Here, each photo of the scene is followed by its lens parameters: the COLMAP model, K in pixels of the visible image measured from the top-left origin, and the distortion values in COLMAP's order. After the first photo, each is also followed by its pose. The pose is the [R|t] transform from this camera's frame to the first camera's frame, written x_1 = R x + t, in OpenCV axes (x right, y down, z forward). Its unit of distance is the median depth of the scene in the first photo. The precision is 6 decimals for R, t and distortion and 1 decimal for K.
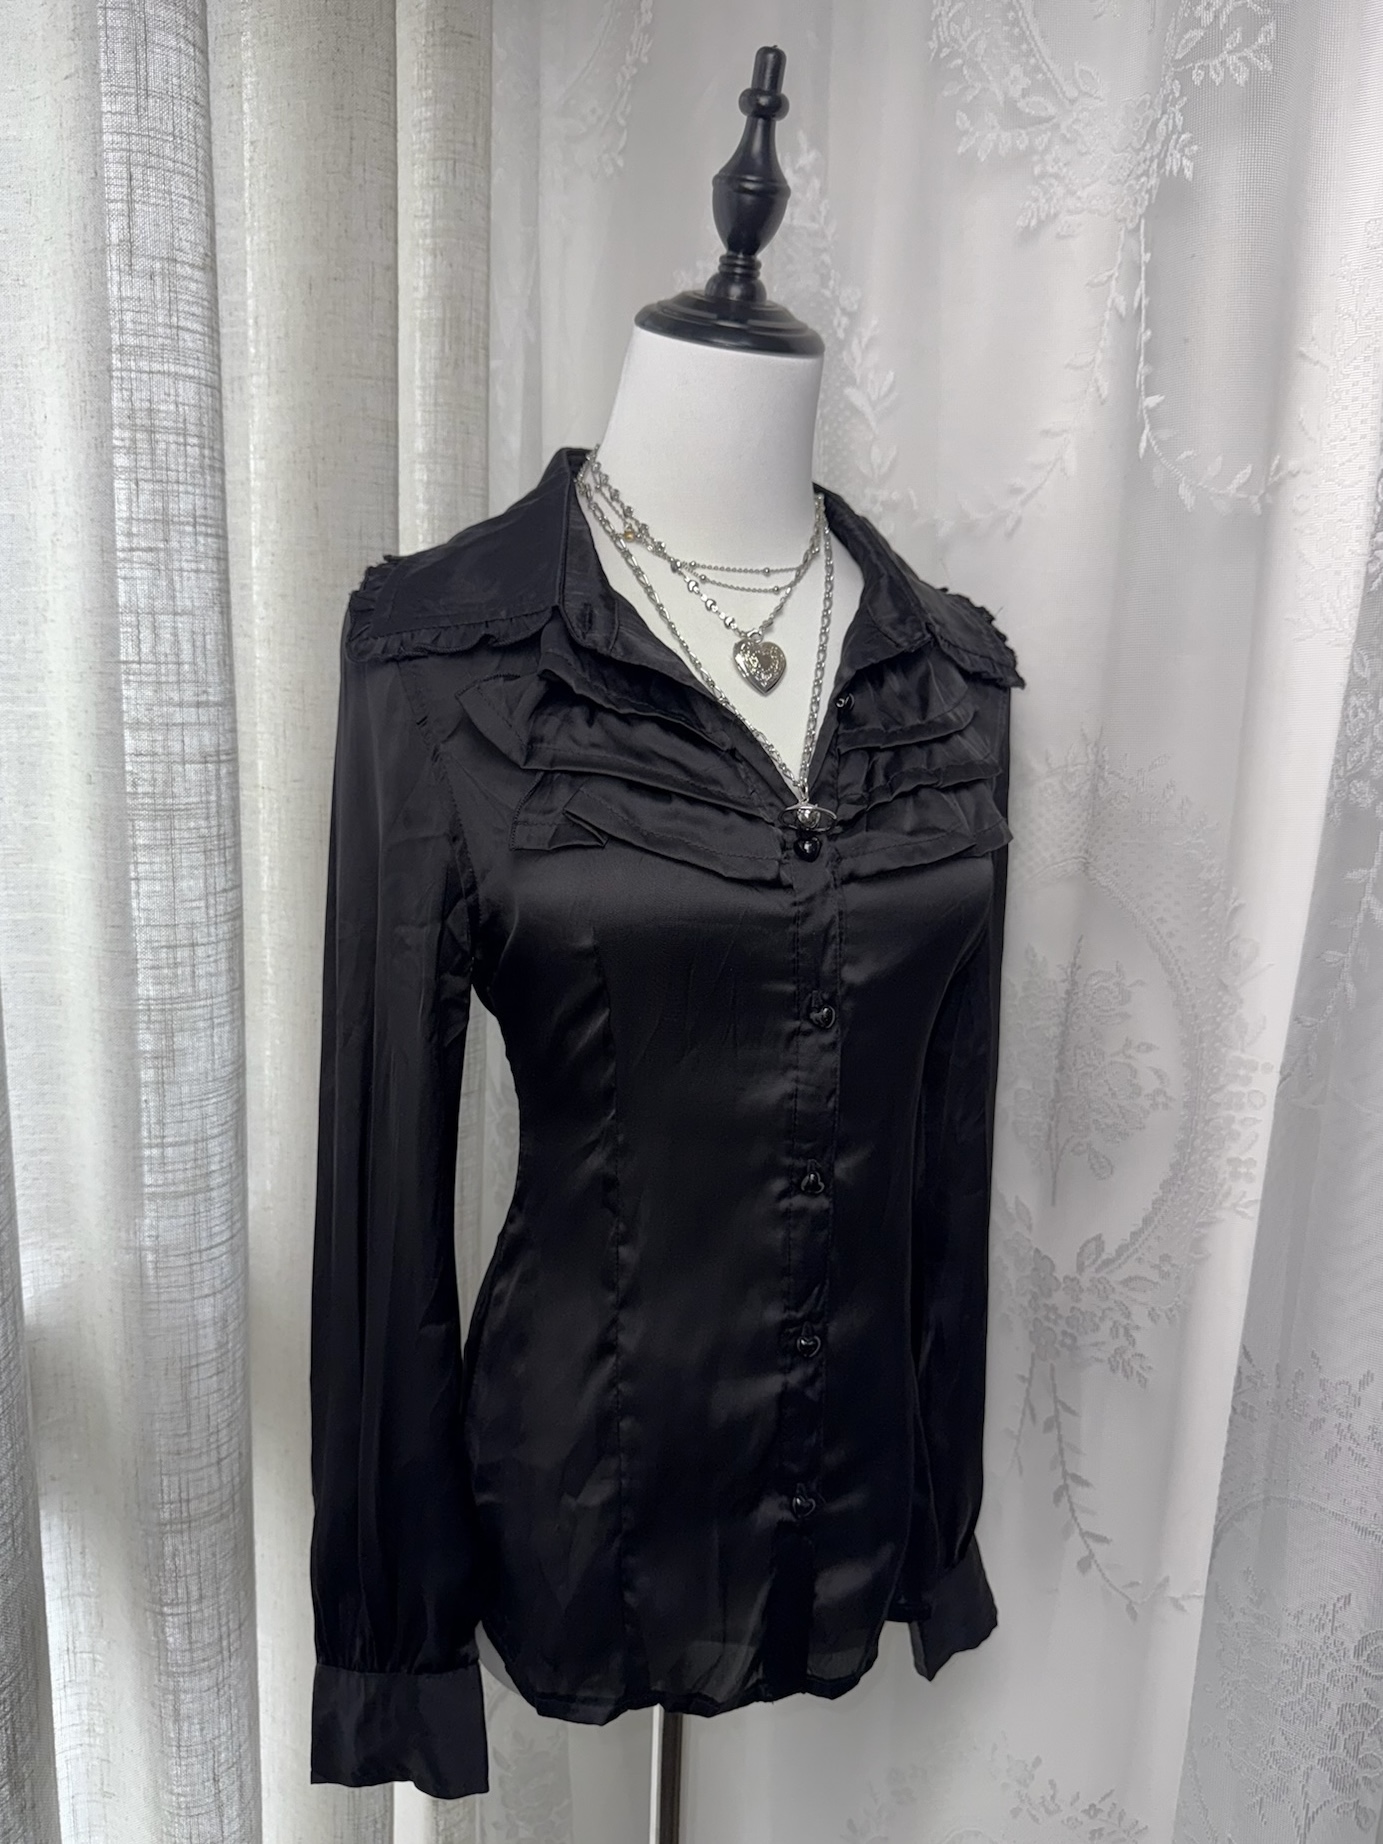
lens RADIAL K [[1194.3, 0, 527.8], [0, 1194.3, 927.3], [0, 0, 1]] dist [-0.064083, 0.037911]
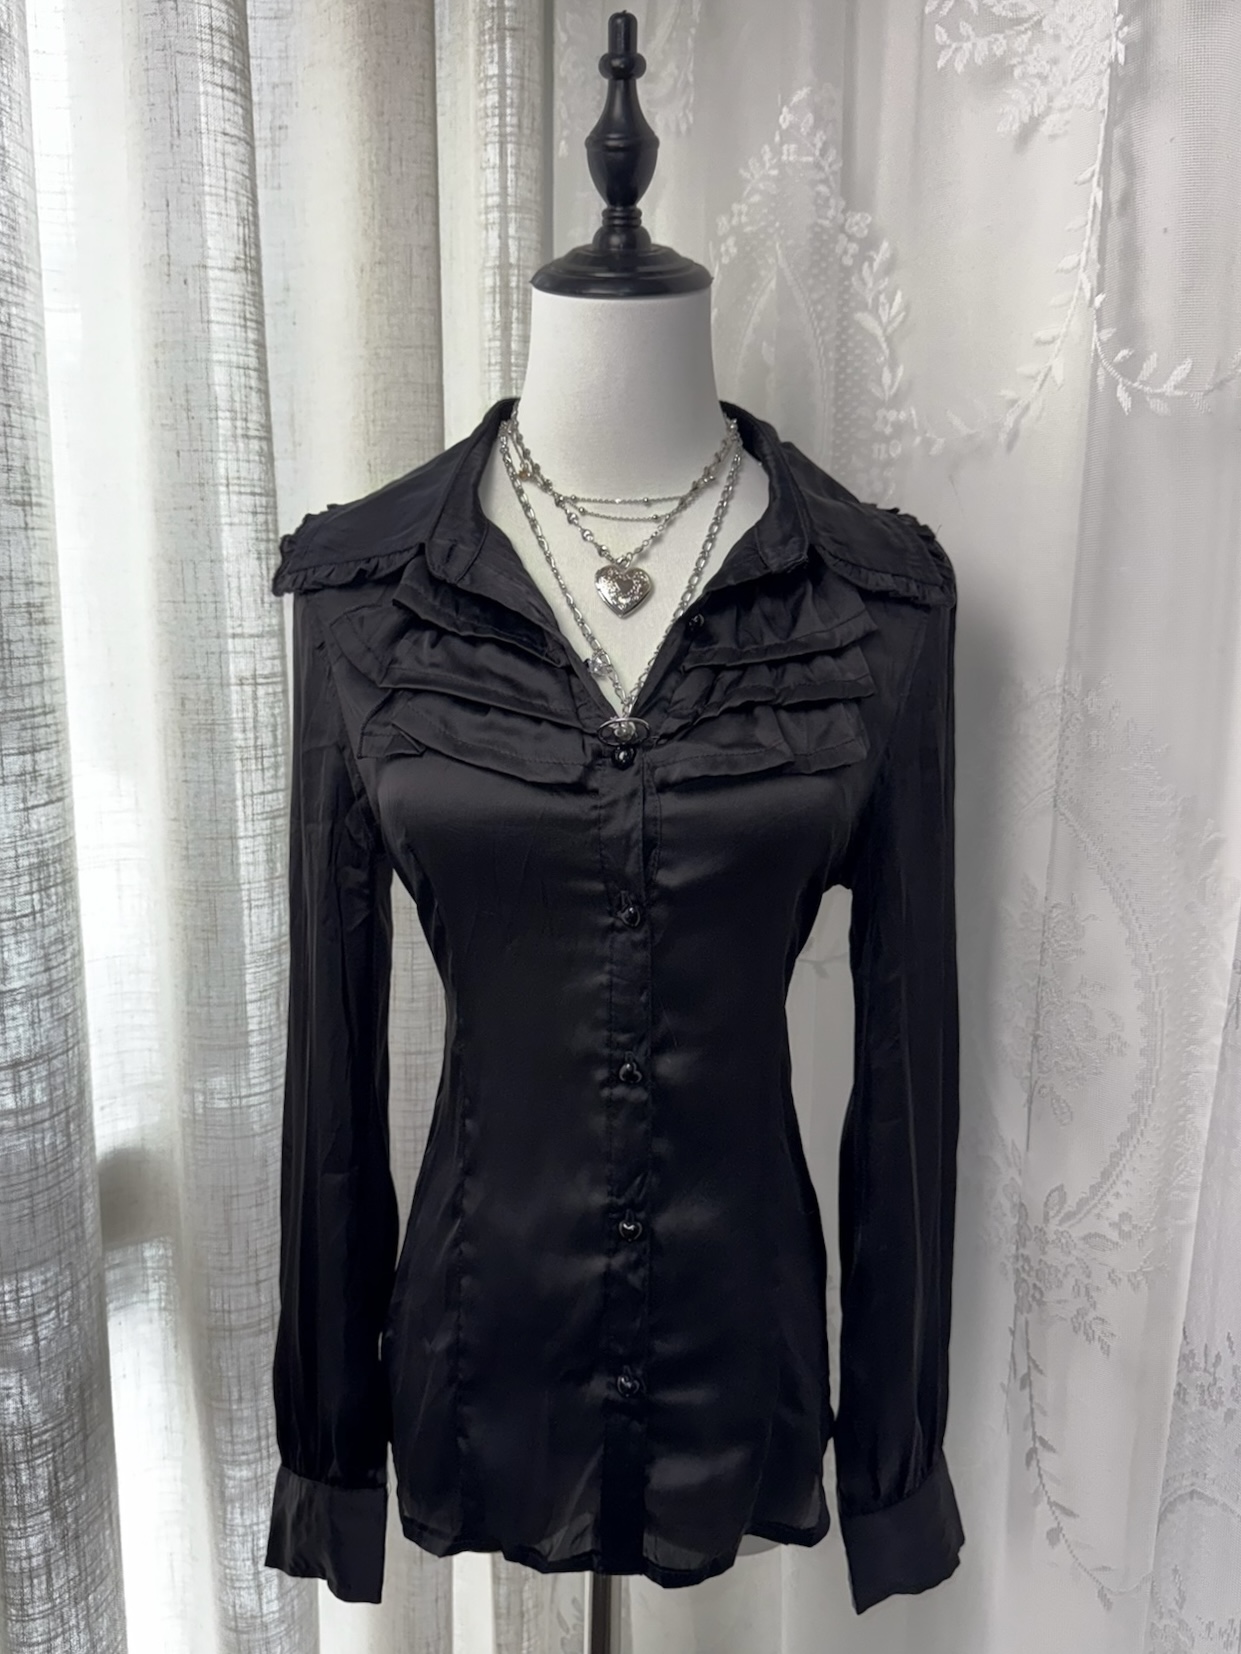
lens RADIAL K [[1169.8, 0, 618.2], [0, 1169.8, 854.9], [0, 0, 1]] dist [-0.028937, -0.000191]
pose [[0.953198, 0.043507, -0.299201, 0.492469], [-0.046612, 0.998908, -0.003246, 0.020275], [0.298733, 0.017040, 0.954185, -0.000818]]
